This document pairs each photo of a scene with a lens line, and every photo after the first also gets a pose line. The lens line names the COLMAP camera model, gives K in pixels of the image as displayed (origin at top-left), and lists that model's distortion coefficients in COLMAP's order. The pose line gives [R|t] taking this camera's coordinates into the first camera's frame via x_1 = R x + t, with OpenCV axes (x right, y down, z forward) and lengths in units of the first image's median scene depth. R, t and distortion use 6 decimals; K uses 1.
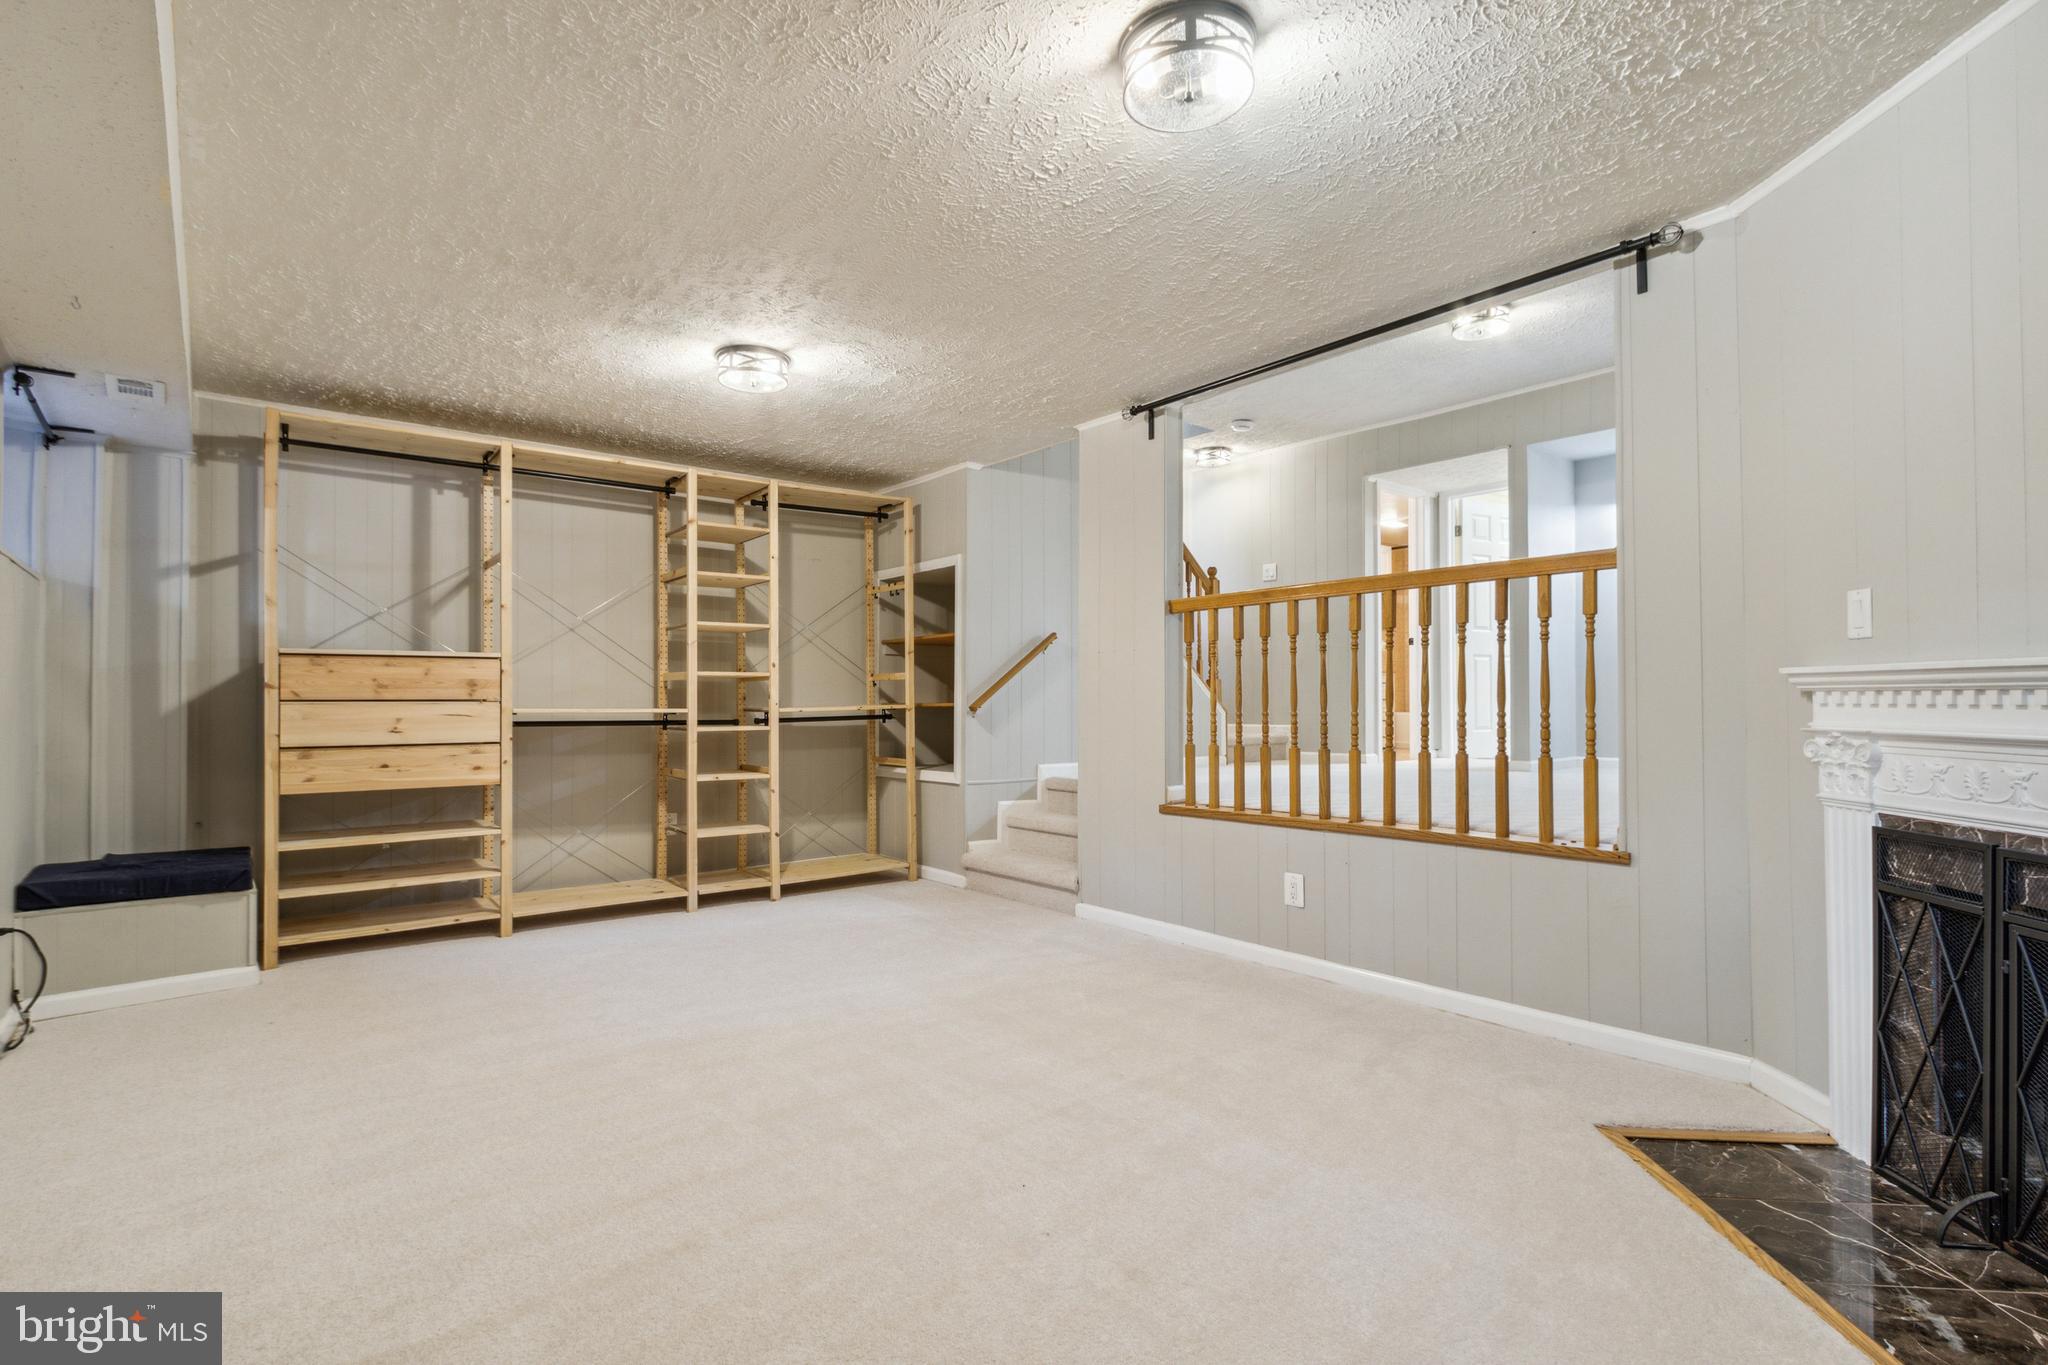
lens RADIAL K [[951.9, 0, 1016.5], [0, 951.9, 704.4], [0, 0, 1]] dist [0.006138, -0.000168]
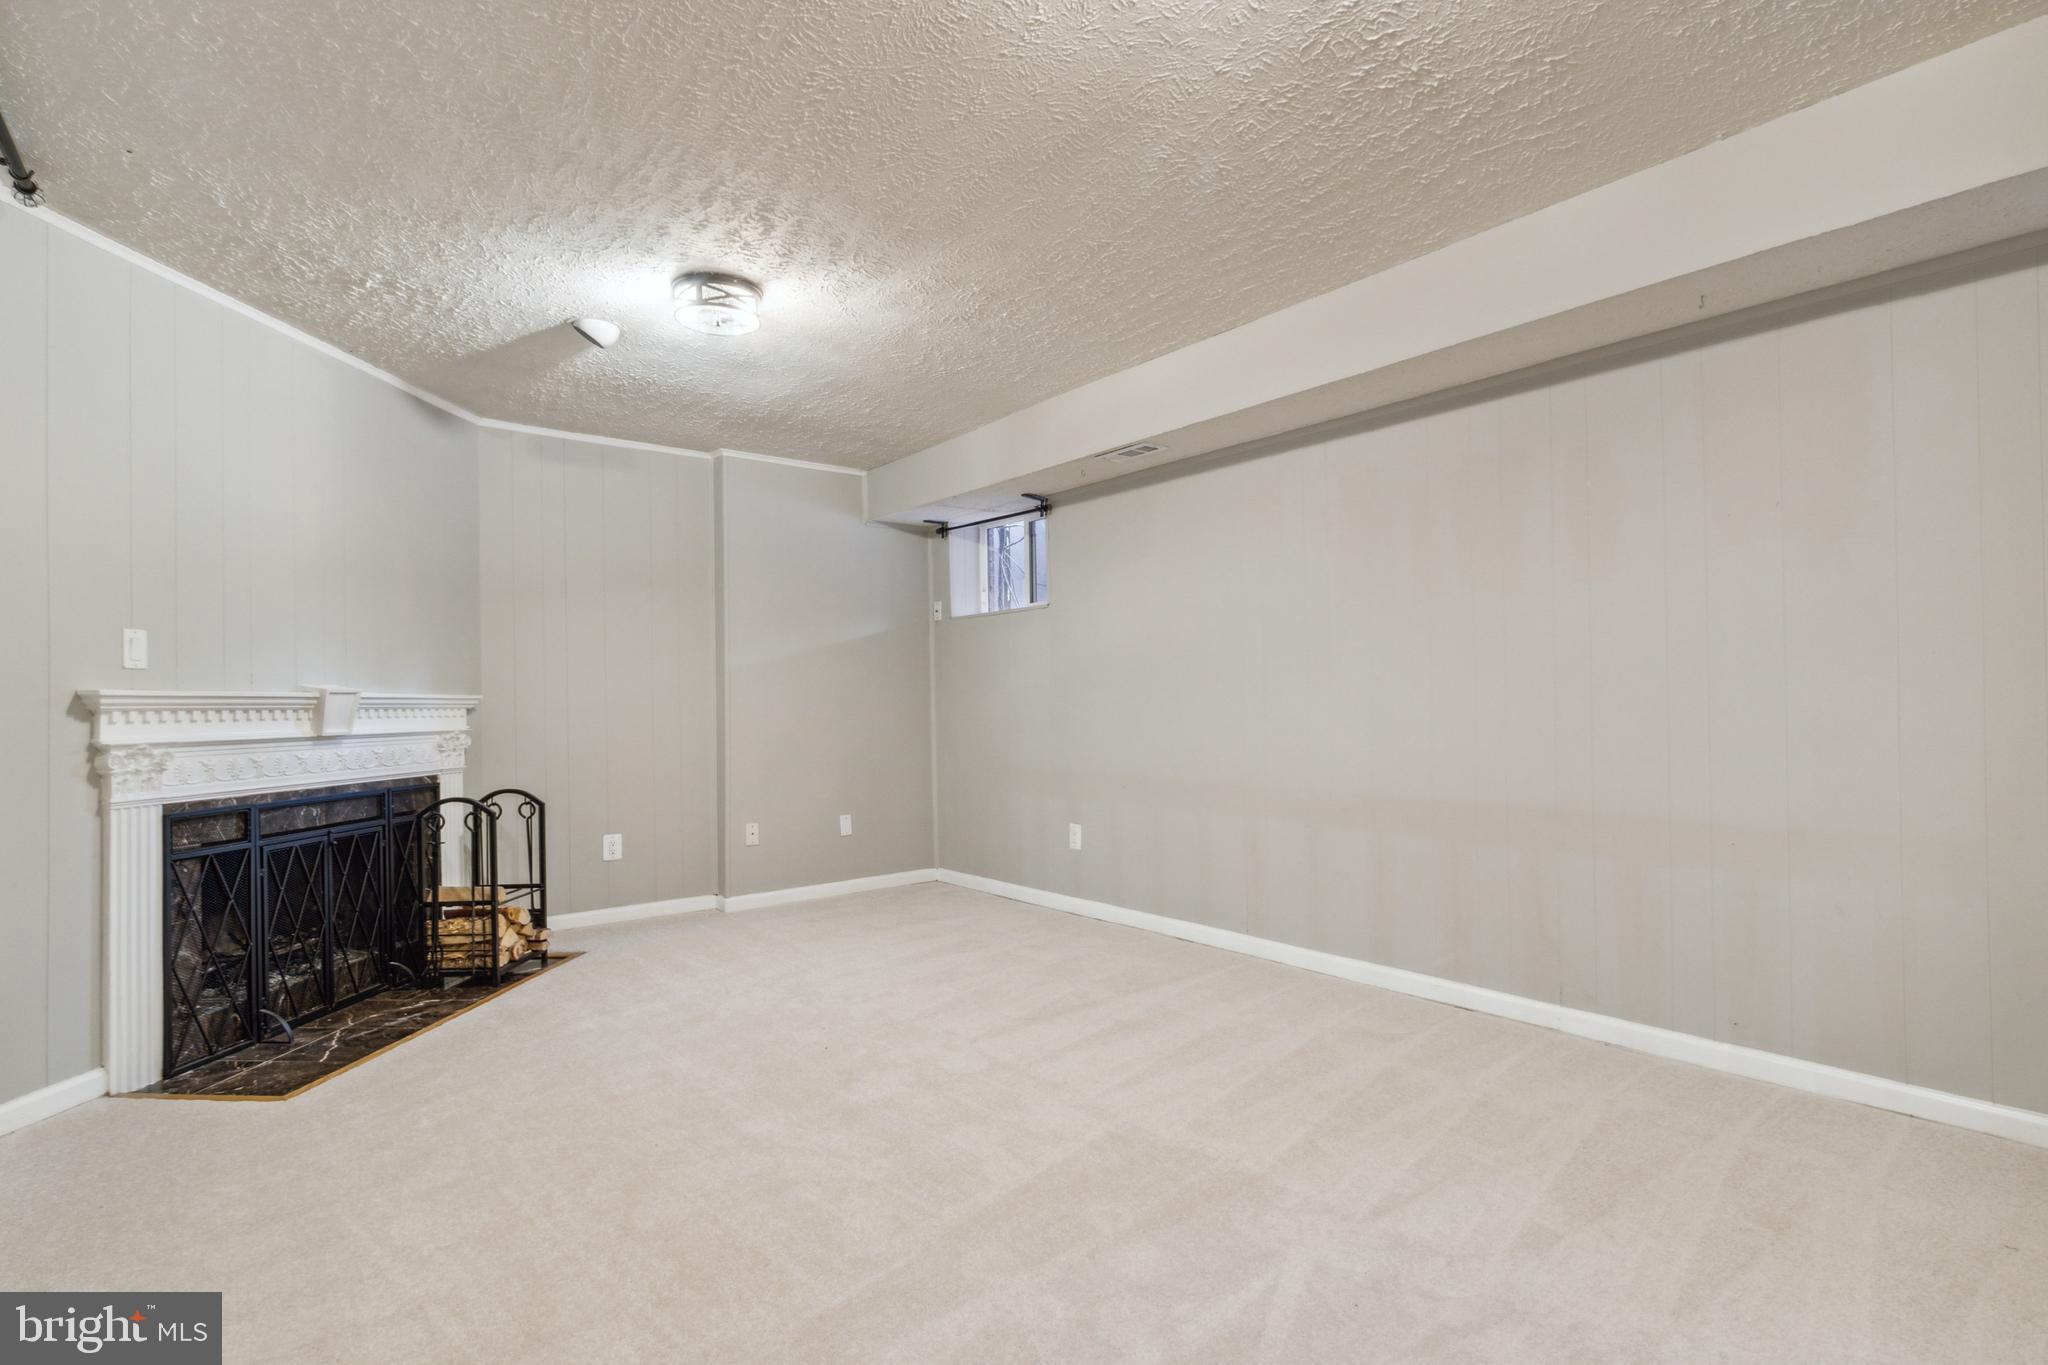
lens RADIAL K [[951.9, 0, 1016.5], [0, 951.9, 704.4], [0, 0, 1]] dist [0.006138, -0.000168]
pose [[-0.999787, 0.005419, 0.019904, -0.312298], [0.005560, 0.999960, 0.007035, -0.027431], [-0.019865, 0.007144, -0.999777, 2.409215]]
